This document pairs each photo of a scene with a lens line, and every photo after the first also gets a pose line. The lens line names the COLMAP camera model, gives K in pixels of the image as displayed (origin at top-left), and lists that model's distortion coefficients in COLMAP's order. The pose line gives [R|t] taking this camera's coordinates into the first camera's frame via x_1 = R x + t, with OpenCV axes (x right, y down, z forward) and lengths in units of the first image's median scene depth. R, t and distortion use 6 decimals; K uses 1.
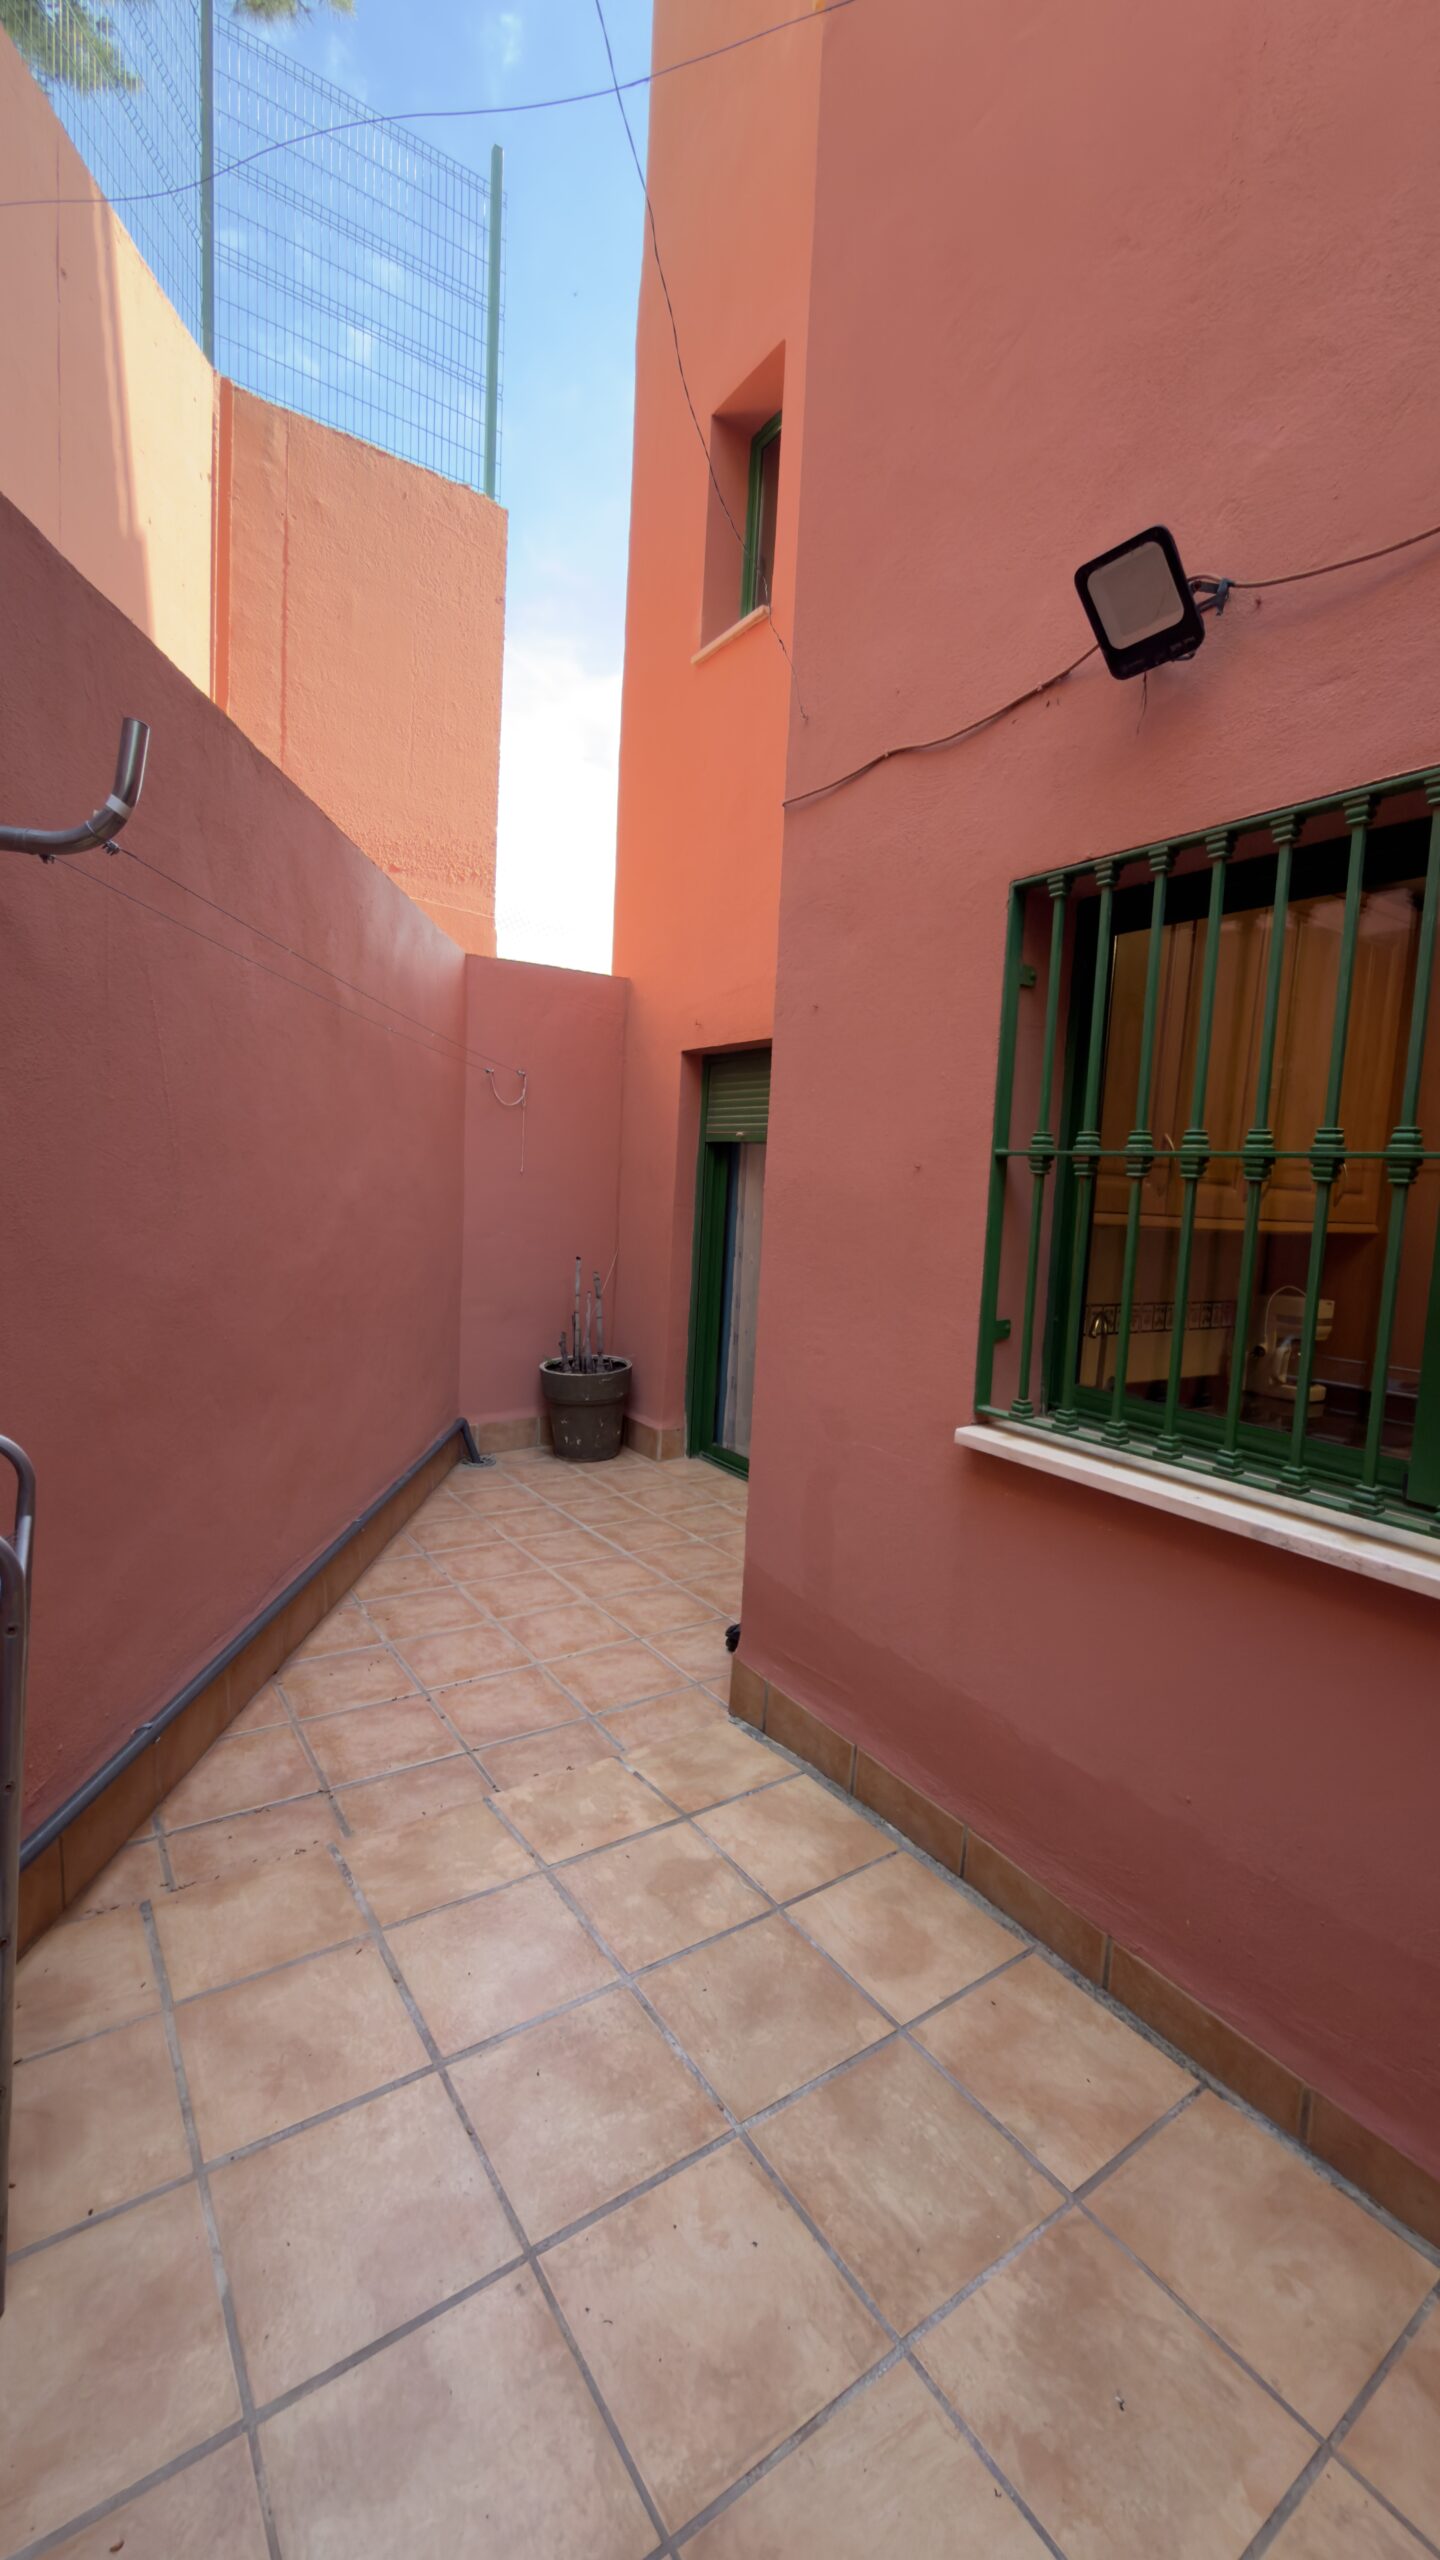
lens RADIAL K [[1028.4, 0, 722.9], [0, 1028.4, 1276.7], [0, 0, 1]] dist [0.000994, 0.000084]
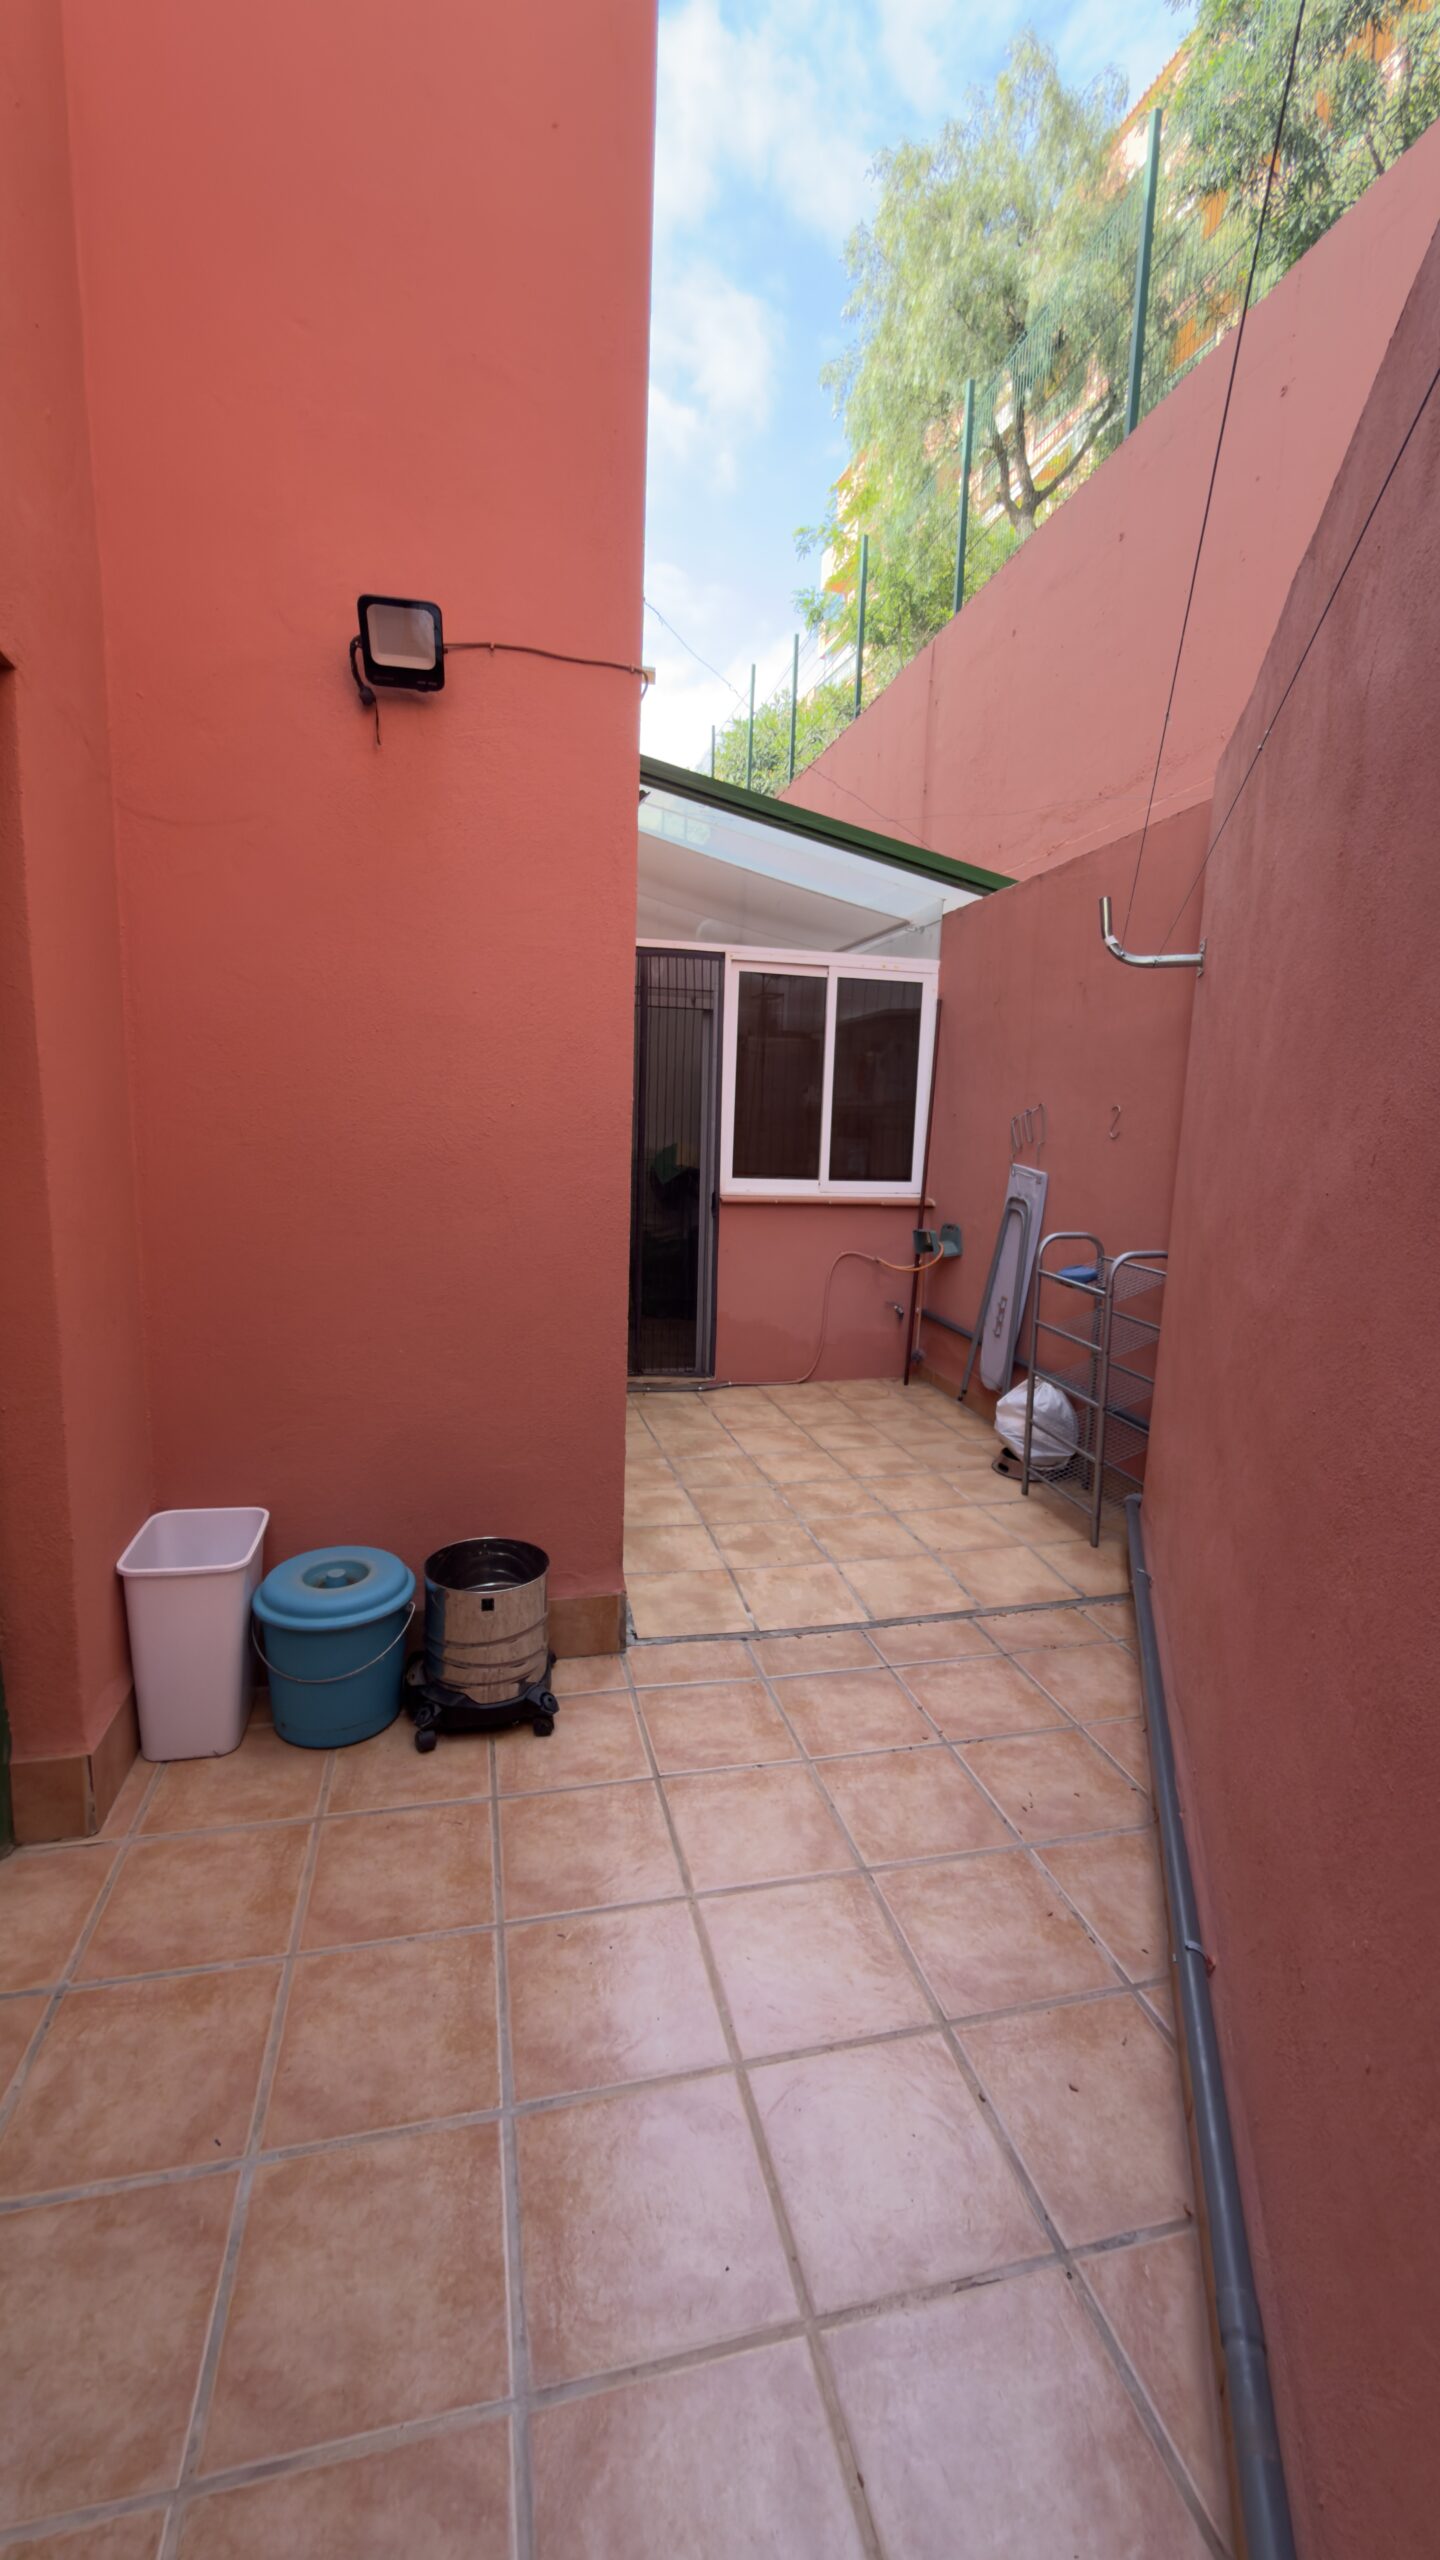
lens RADIAL K [[1028.4, 0, 722.9], [0, 1028.4, 1276.7], [0, 0, 1]] dist [0.000994, 0.000084]
pose [[-0.934087, -0.135875, 0.330180, -0.481018], [-0.052119, 0.966743, 0.250384, -0.222902], [-0.353220, 0.216672, -0.910104, 2.431855]]
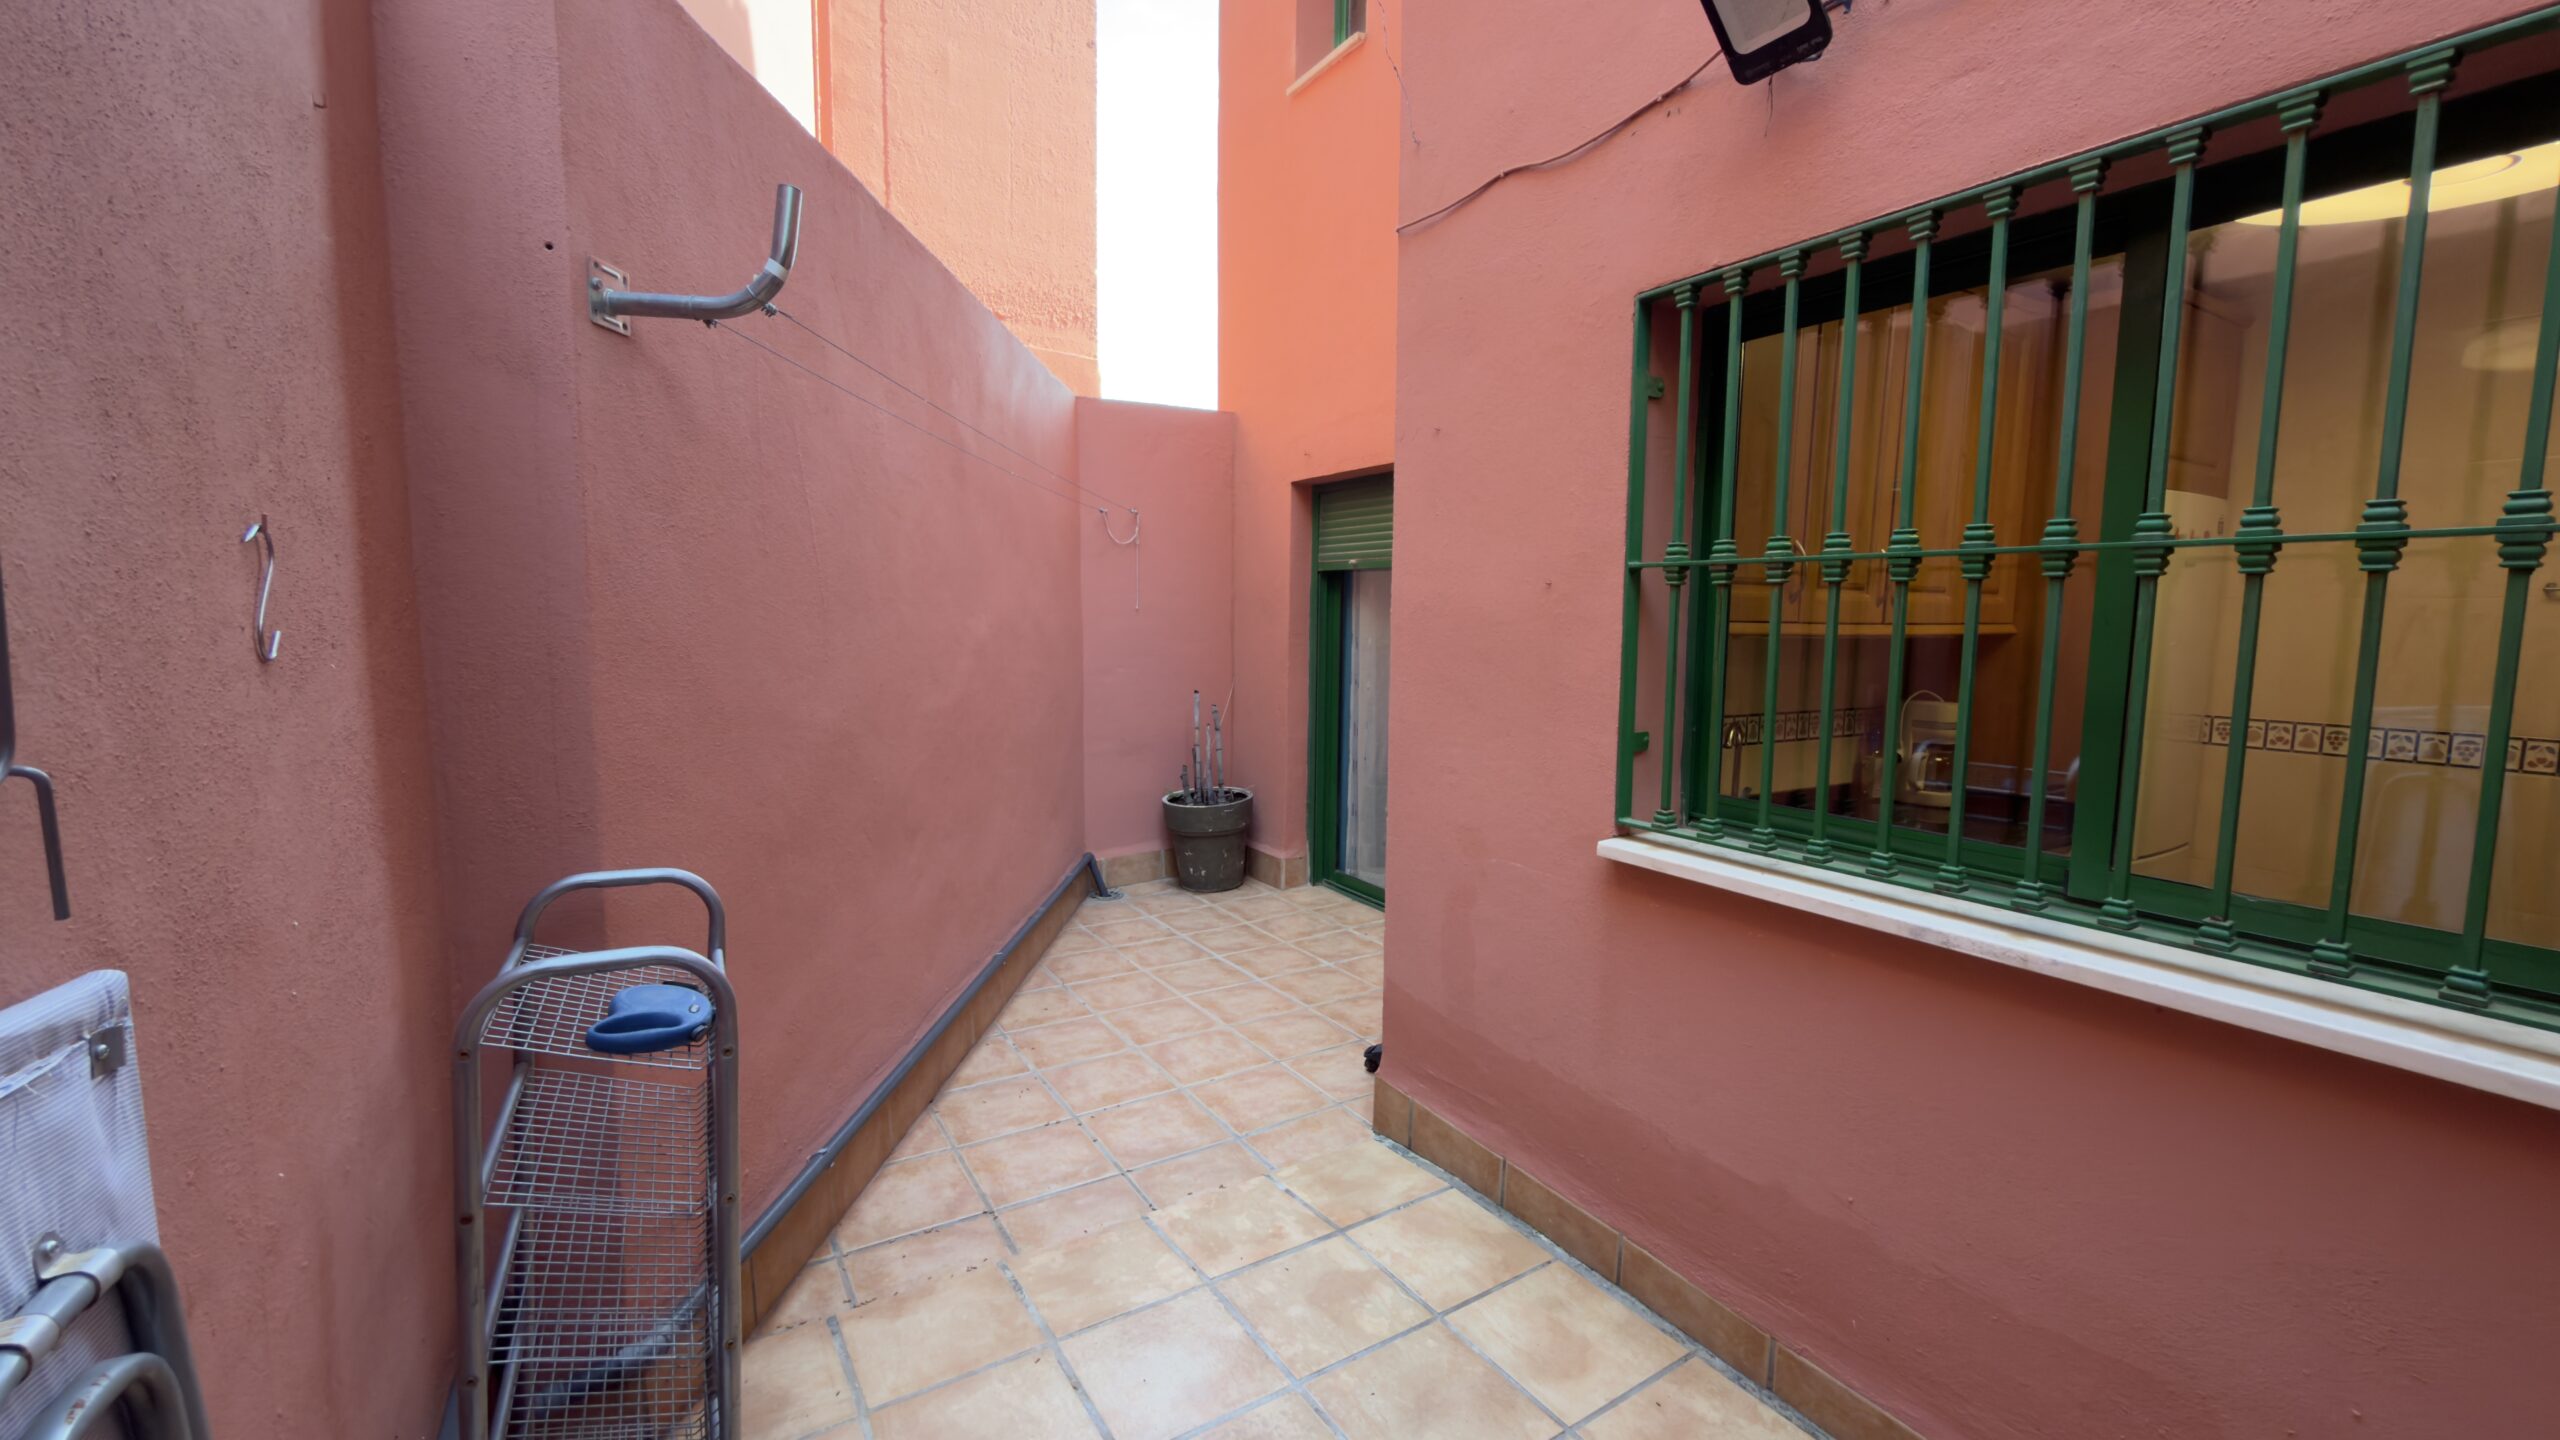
lens RADIAL K [[1027.4, 0, 1280.8], [0, 1027.4, 719.7], [0, 0, 1]] dist [-0.000497, 0.000016]
pose [[0.998292, -0.037659, -0.044660, -0.033457], [0.038131, 0.999225, 0.009754, 0.006450], [0.044258, -0.011440, 0.998955, -0.017548]]
